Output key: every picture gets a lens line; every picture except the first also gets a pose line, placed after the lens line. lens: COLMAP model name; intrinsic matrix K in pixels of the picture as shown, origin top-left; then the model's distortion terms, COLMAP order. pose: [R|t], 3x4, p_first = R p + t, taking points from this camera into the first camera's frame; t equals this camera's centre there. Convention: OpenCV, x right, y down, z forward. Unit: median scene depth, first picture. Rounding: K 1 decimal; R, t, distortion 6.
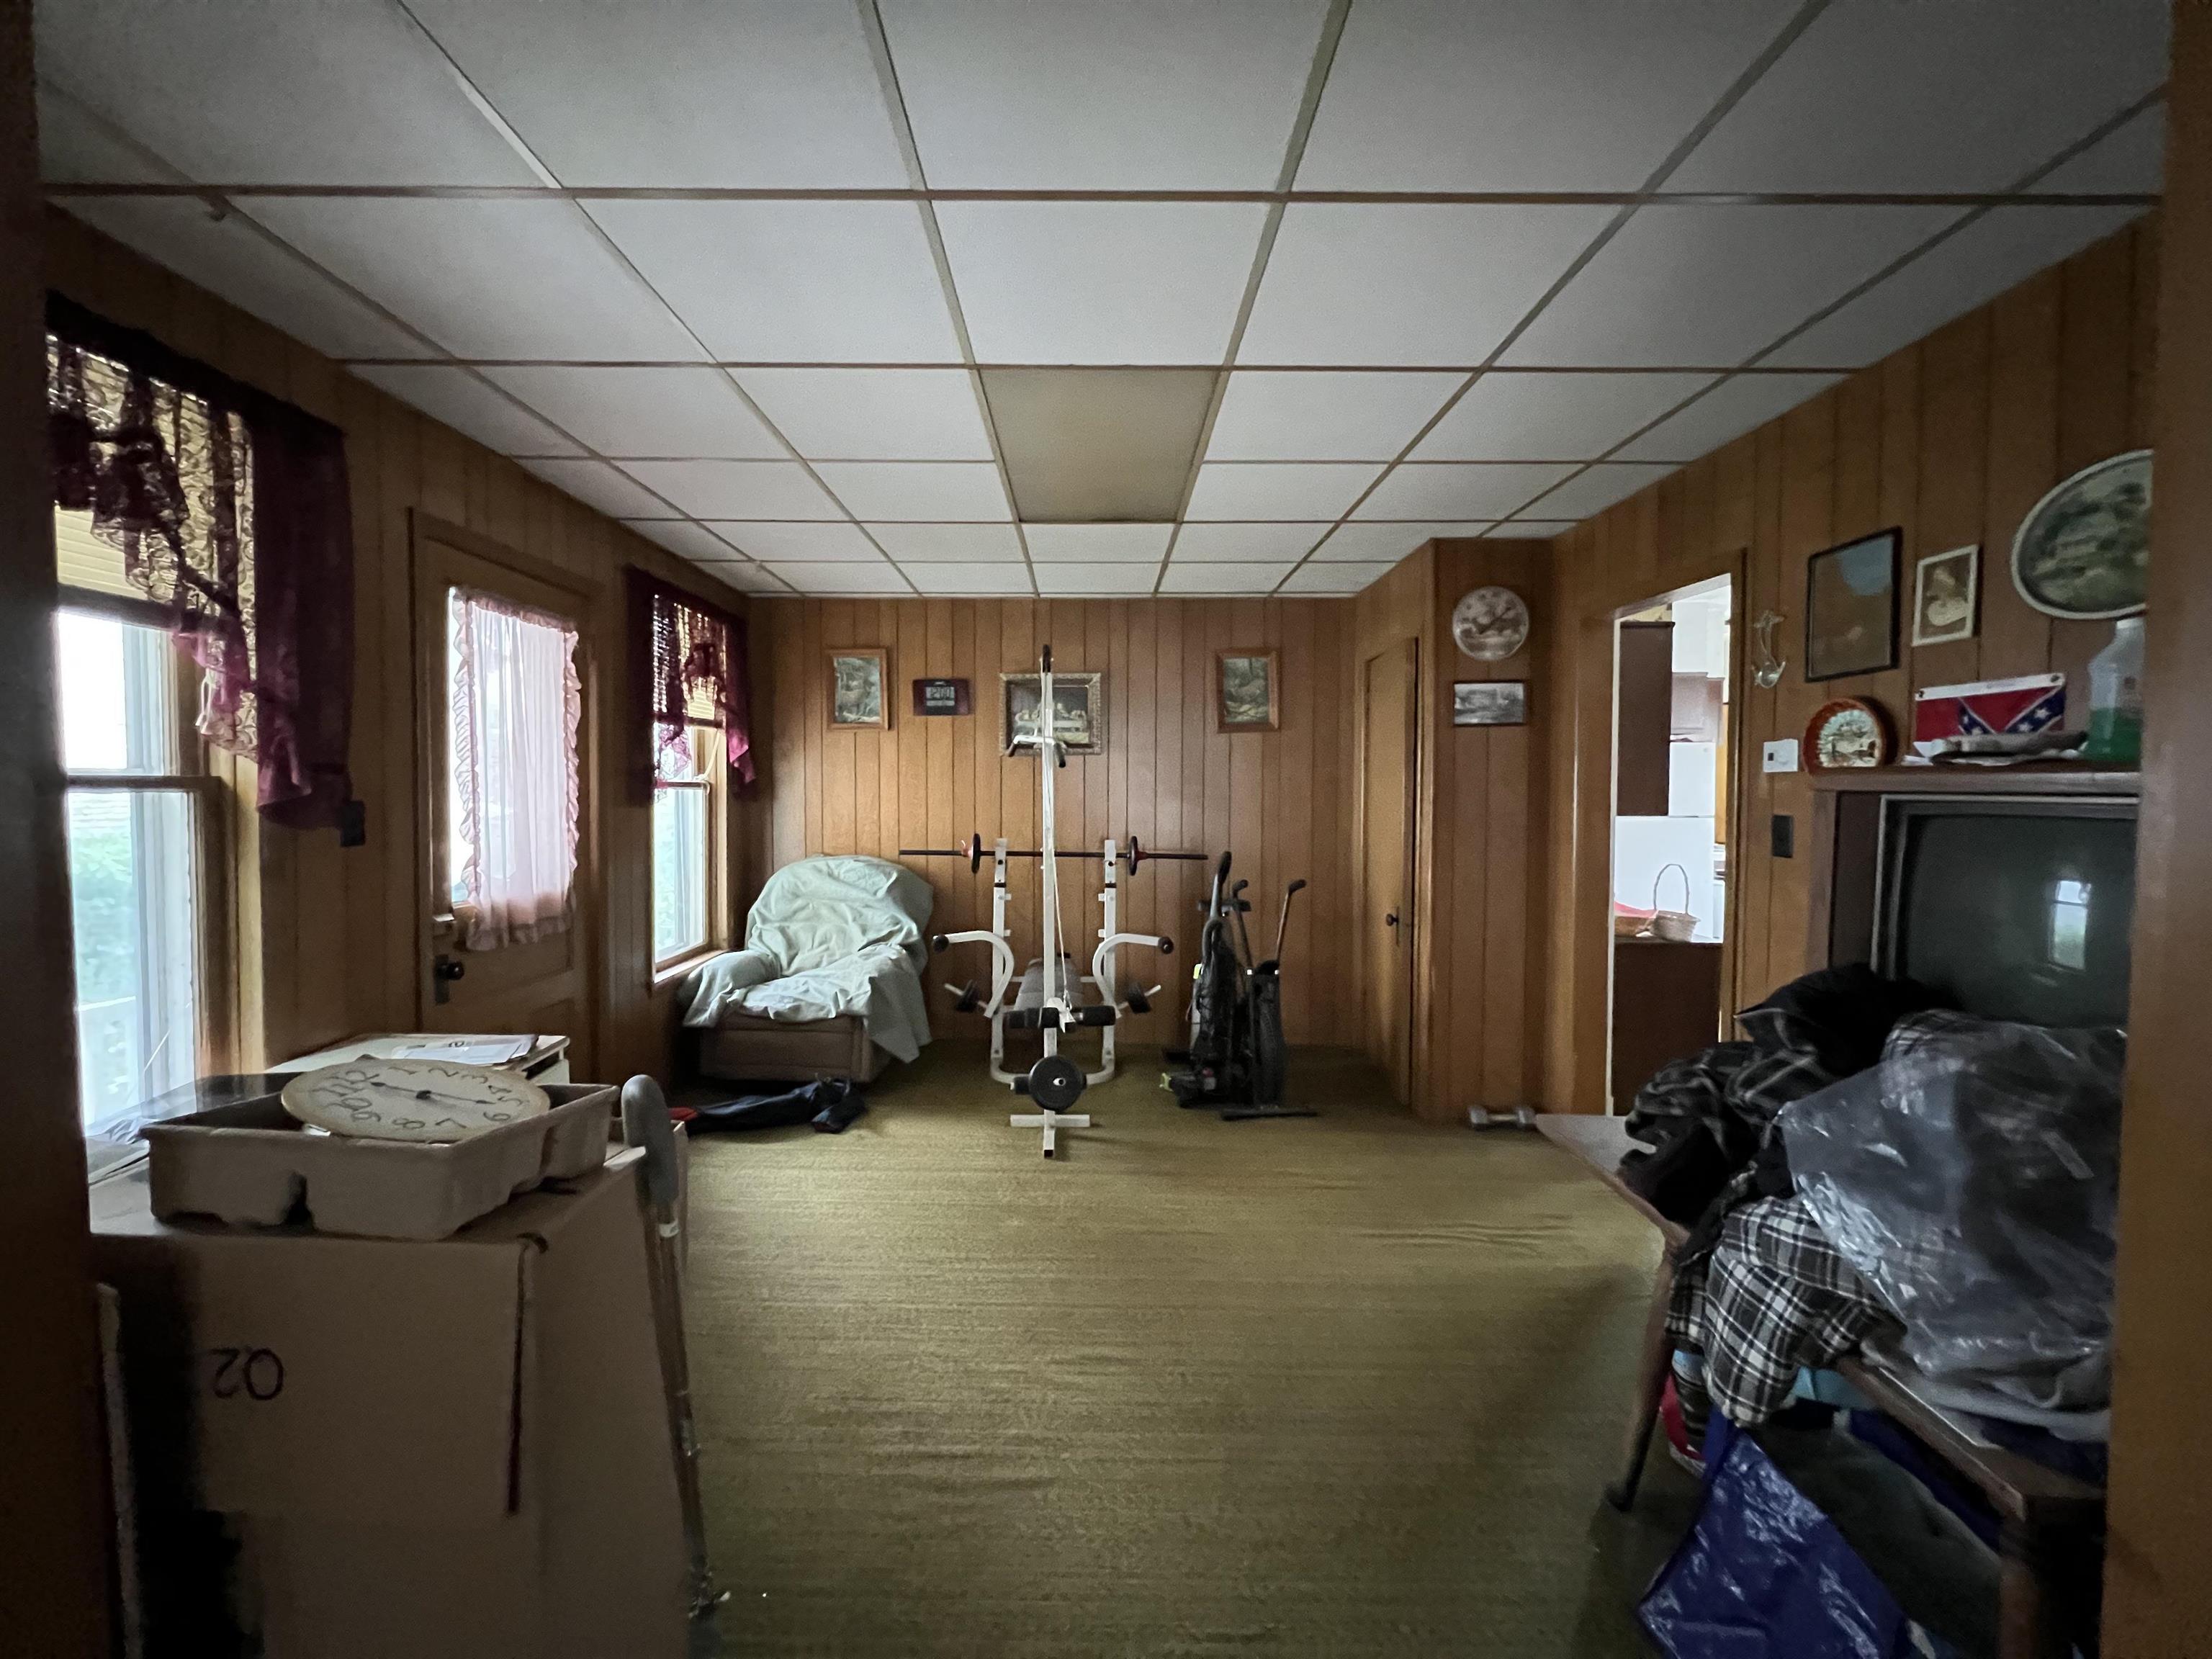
lens RADIAL K [[885.4, 0, 1105.6], [0, 885.4, 826.5], [0, 0, 1]] dist [0.001720, 0.000478]
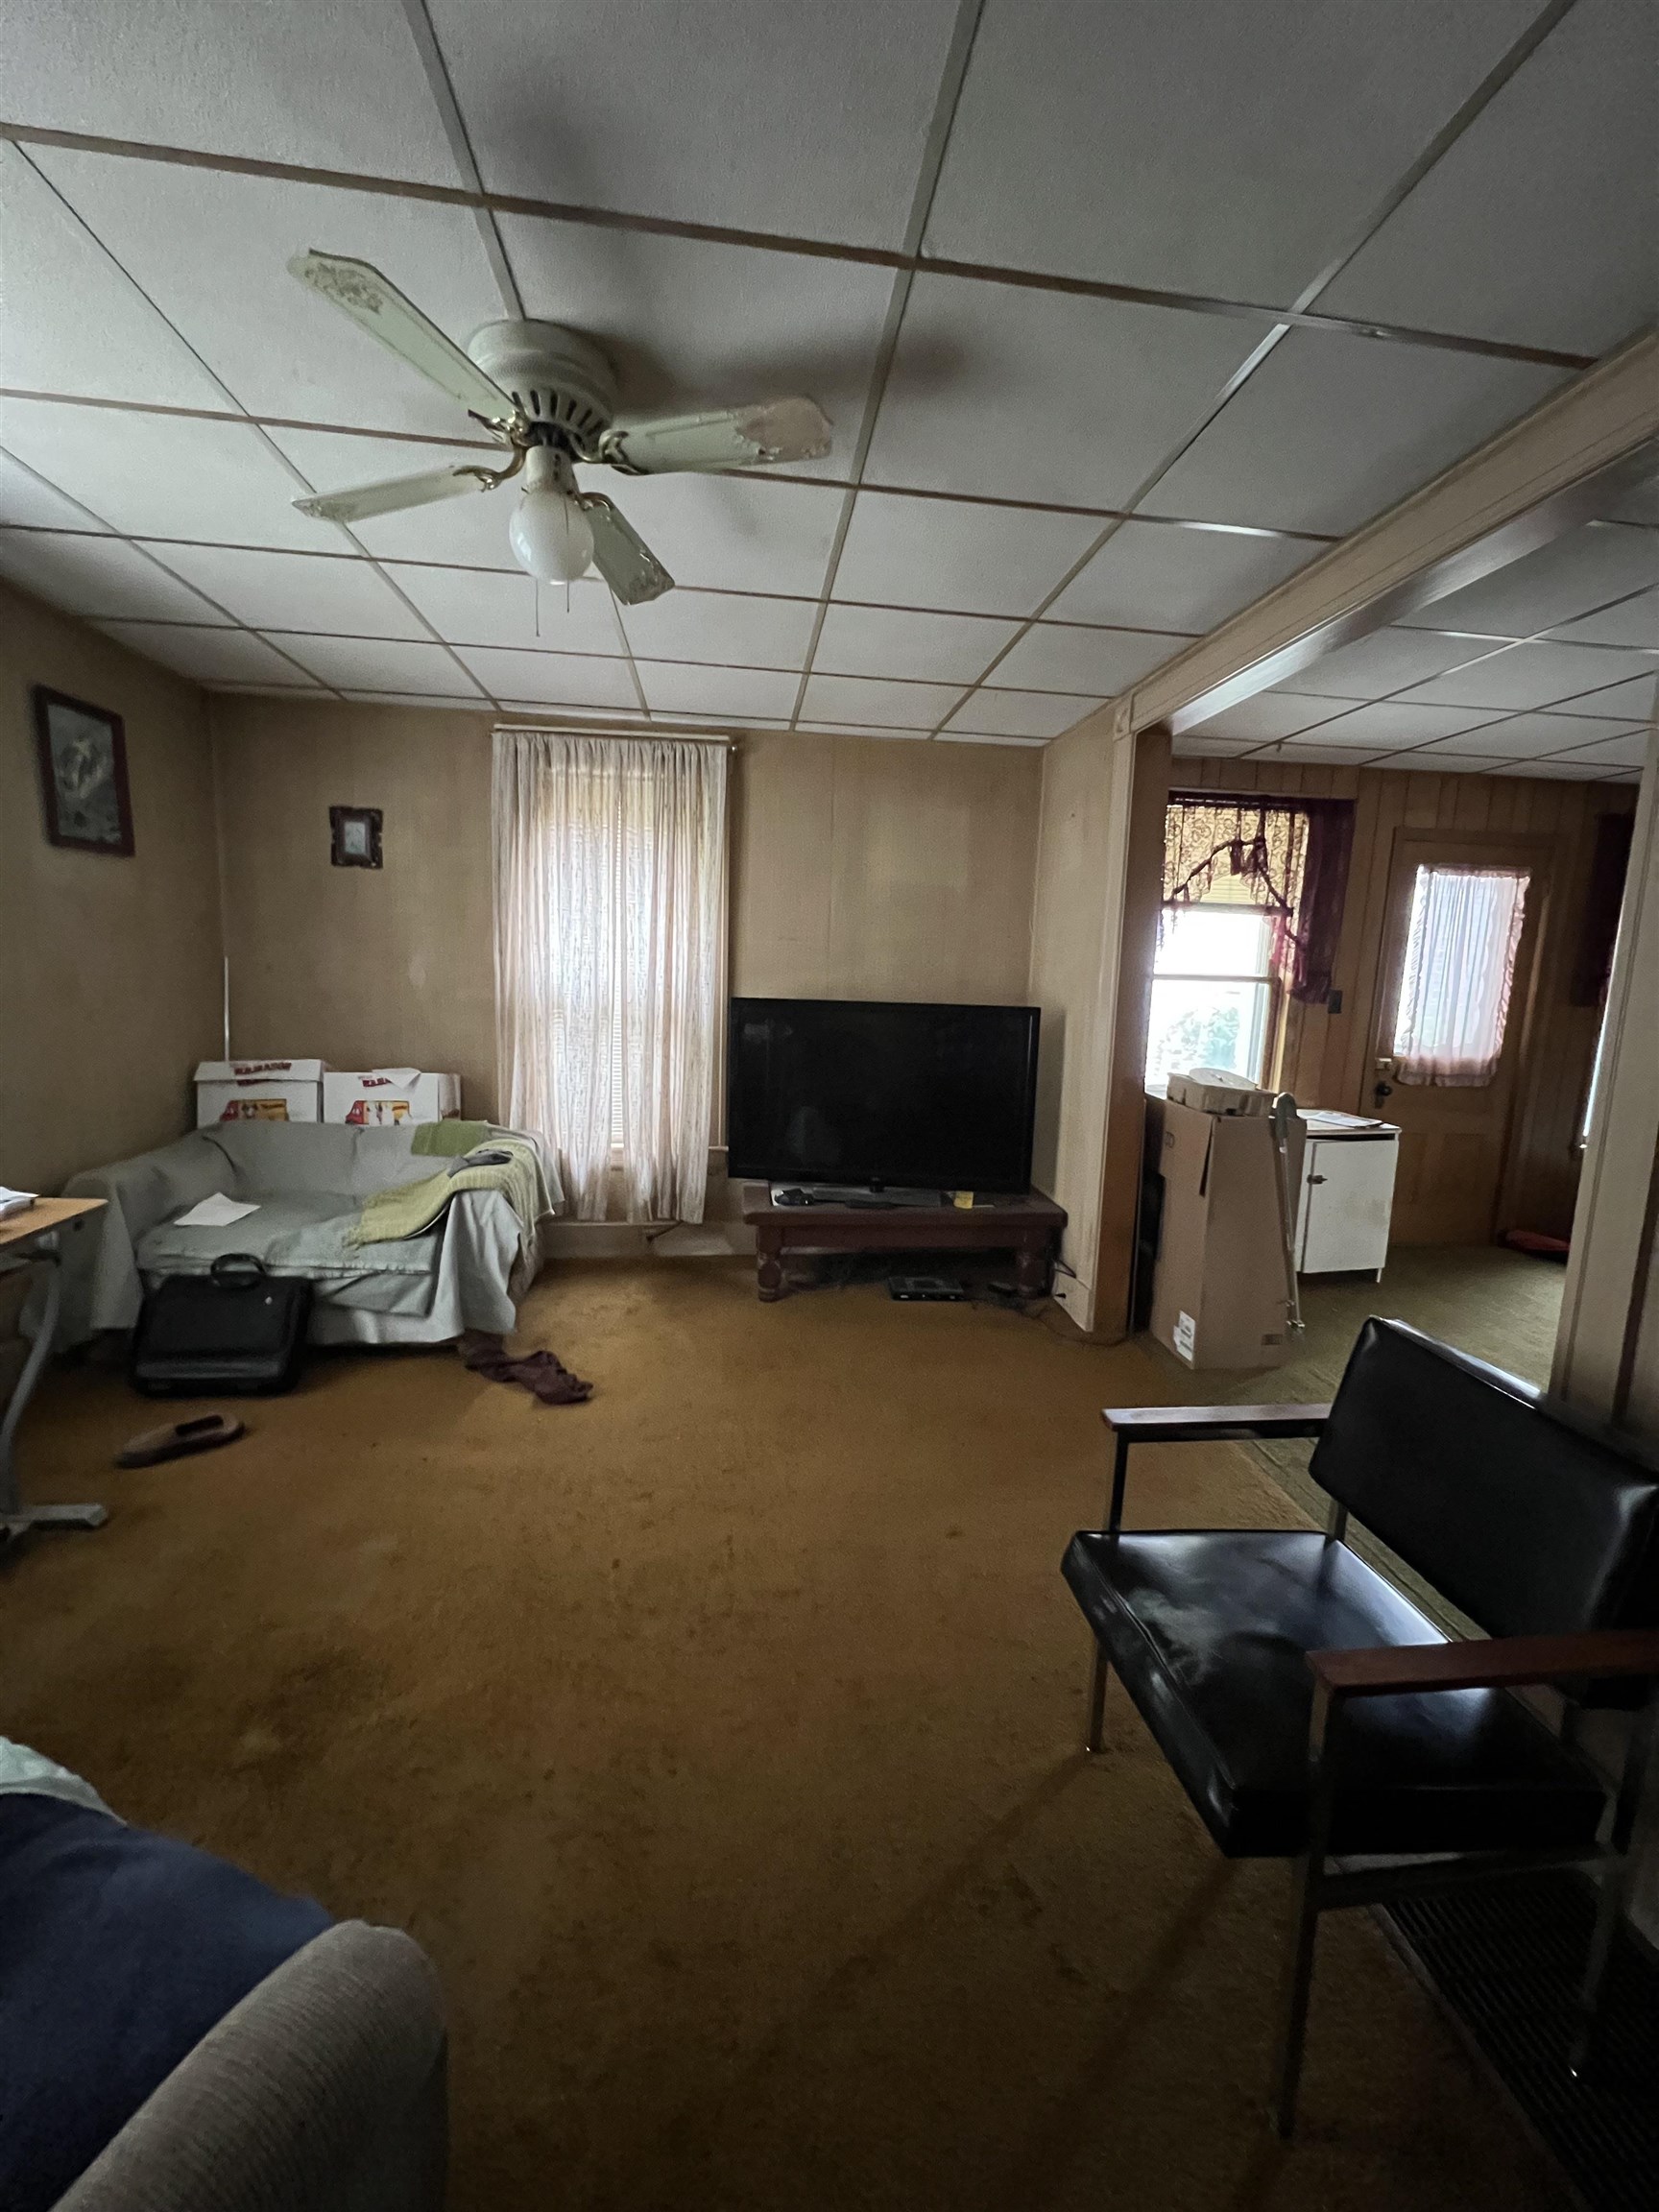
lens RADIAL K [[885.4, 0, 833.9], [0, 885.4, 1098.7], [0, 0, 1]] dist [0.001720, 0.000478]
pose [[0.113663, 0.141938, -0.983328, 0.871899], [-0.072859, 0.988268, 0.134229, 0.022799], [0.990844, 0.056387, 0.122671, -0.293371]]
